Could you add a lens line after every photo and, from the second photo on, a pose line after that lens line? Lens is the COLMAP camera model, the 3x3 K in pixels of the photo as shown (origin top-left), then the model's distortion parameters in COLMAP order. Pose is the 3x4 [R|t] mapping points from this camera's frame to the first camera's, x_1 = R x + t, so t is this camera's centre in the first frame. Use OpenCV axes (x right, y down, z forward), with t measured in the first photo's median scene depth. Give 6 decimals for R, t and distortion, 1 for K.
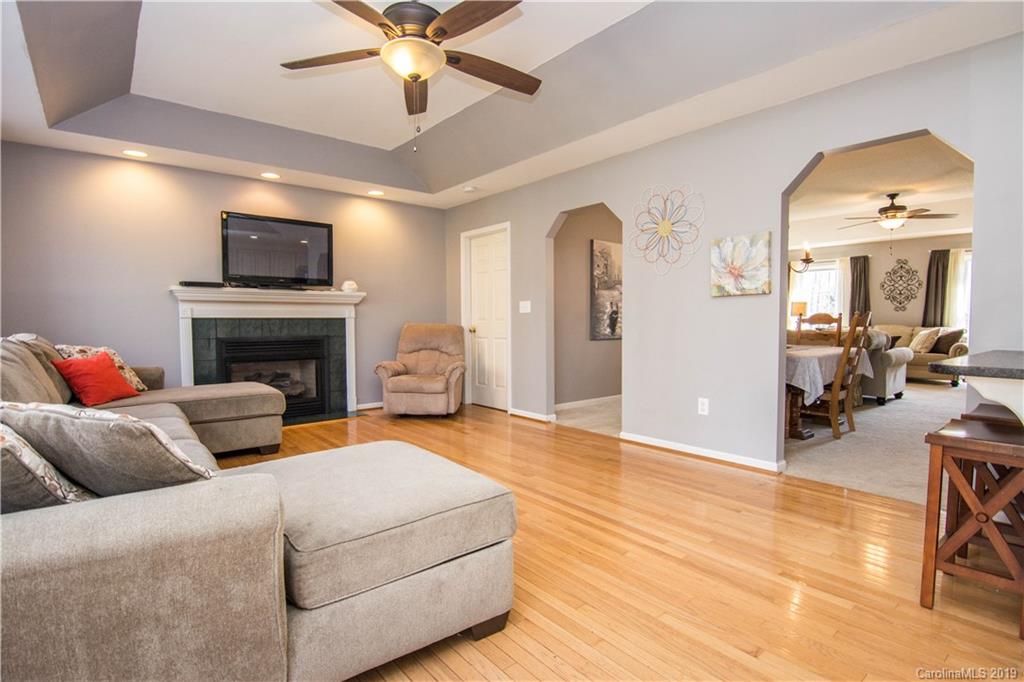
lens RADIAL K [[504.2, 0, 512.5], [0, 504.2, 347.1], [0, 0, 1]] dist [-0.002752, -0.011309]
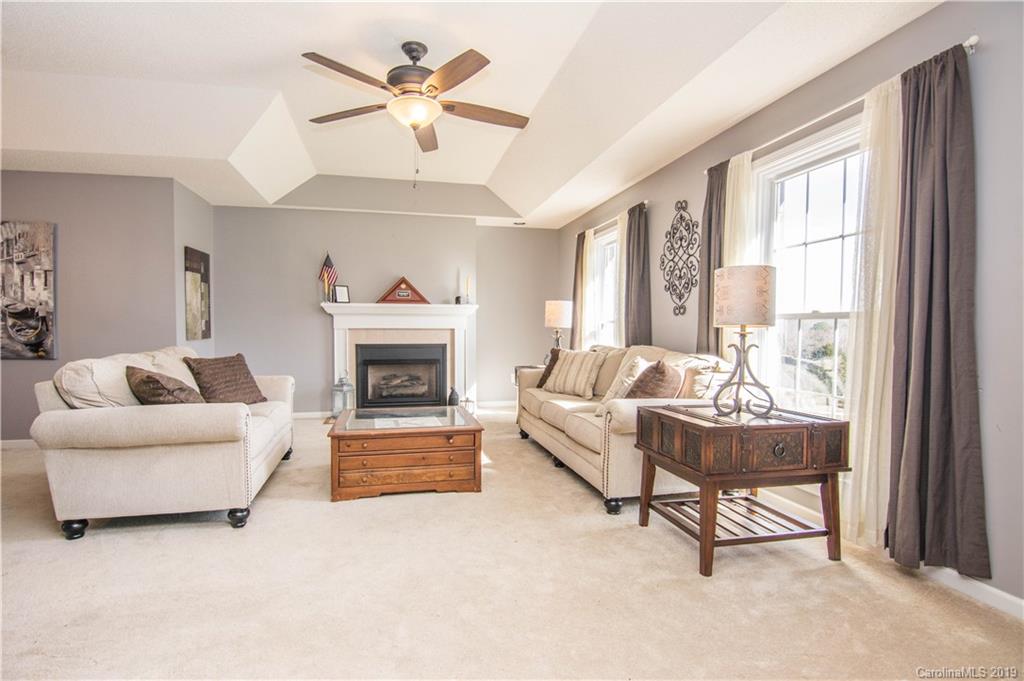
lens RADIAL K [[492.4, 0, 503.0], [0, 492.4, 349.2], [0, 0, 1]] dist [-0.001438, -0.013406]
pose [[0.892657, 0.024976, -0.450044, 1.538308], [-0.031041, 0.999499, -0.006102, -0.063369], [0.449666, 0.019417, 0.892986, 0.989935]]
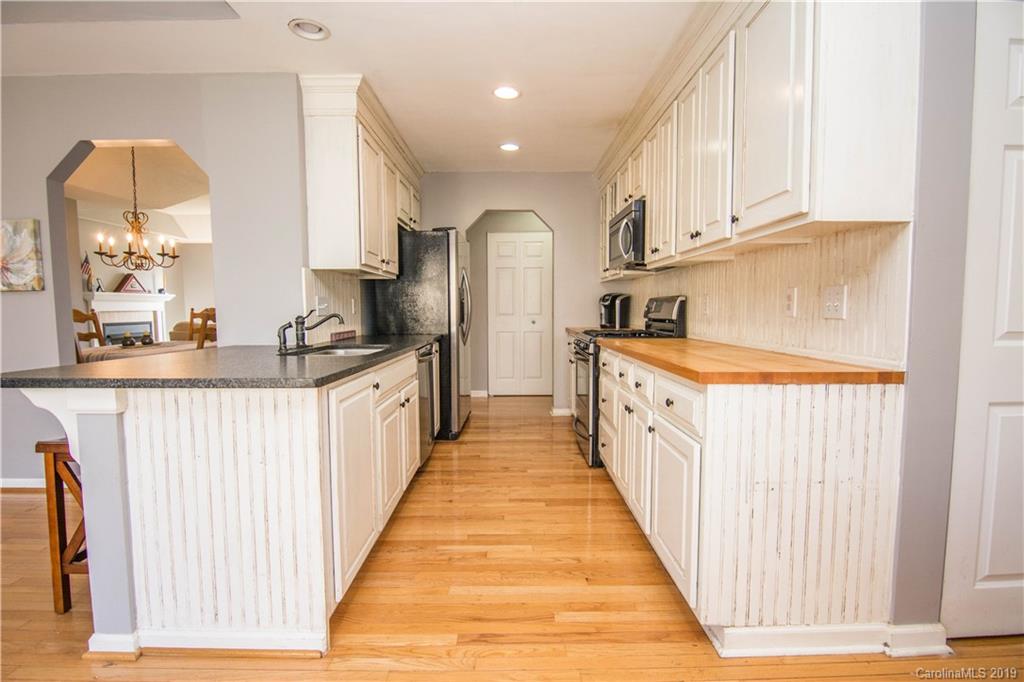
lens RADIAL K [[497.8, 0, 511.9], [0, 497.8, 346.8], [0, 0, 1]] dist [-0.001862, -0.013725]
pose [[0.632998, -0.059111, 0.771894, 0.253679], [0.042513, 0.998230, 0.041581, -0.006259], [-0.772985, 0.006495, 0.634390, -0.125783]]
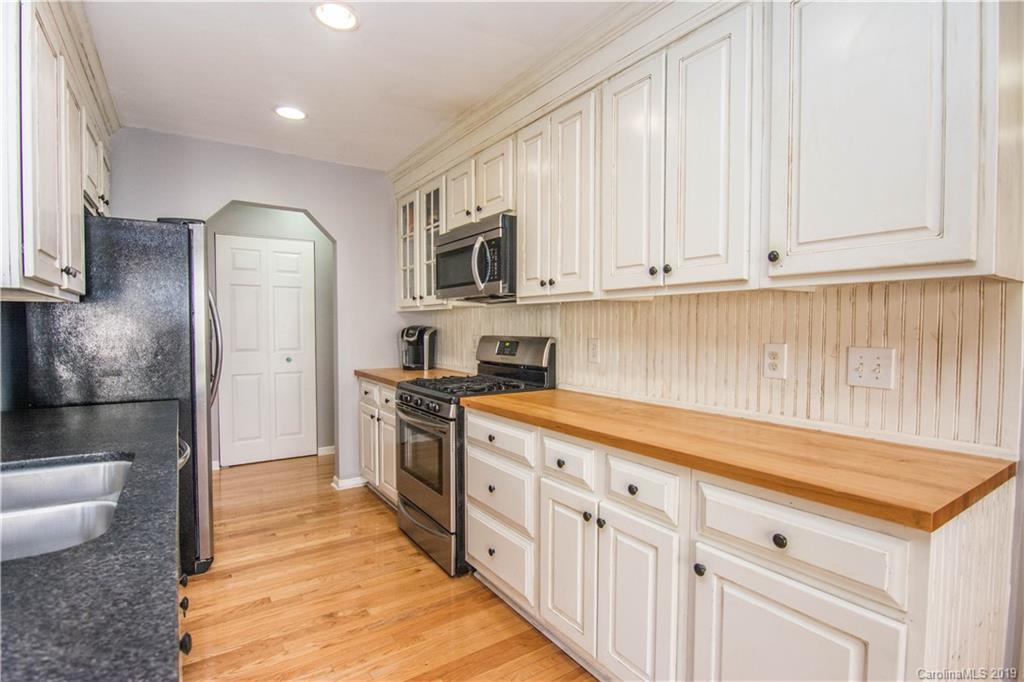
lens RADIAL K [[497.8, 0, 511.9], [0, 497.8, 346.8], [0, 0, 1]] dist [-0.001862, -0.013725]
pose [[0.096904, -0.036940, 0.994608, 0.373769], [0.048262, 0.998310, 0.032375, -0.048382], [-0.994123, 0.044864, 0.098523, 0.119072]]
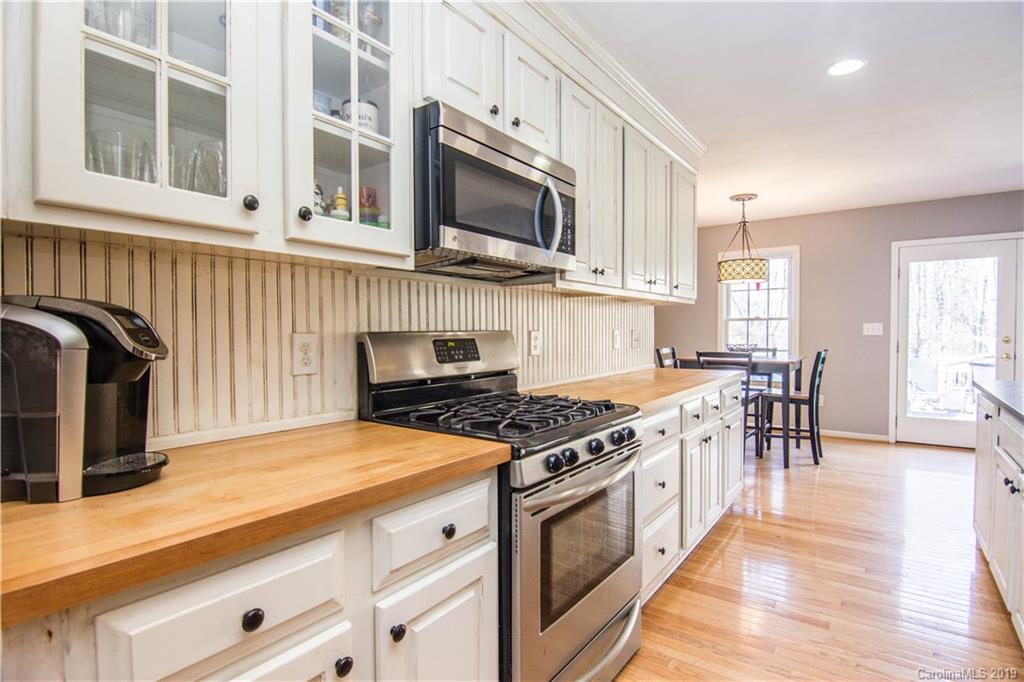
lens RADIAL K [[486.6, 0, 511.2], [0, 486.6, 349.6], [0, 0, 1]] dist [-0.004782, -0.013008]
pose [[-0.976120, 0.018132, -0.216473, 1.034076], [-0.001730, 0.995830, 0.091214, -0.061188], [0.217224, 0.089410, -0.972018, 0.560672]]
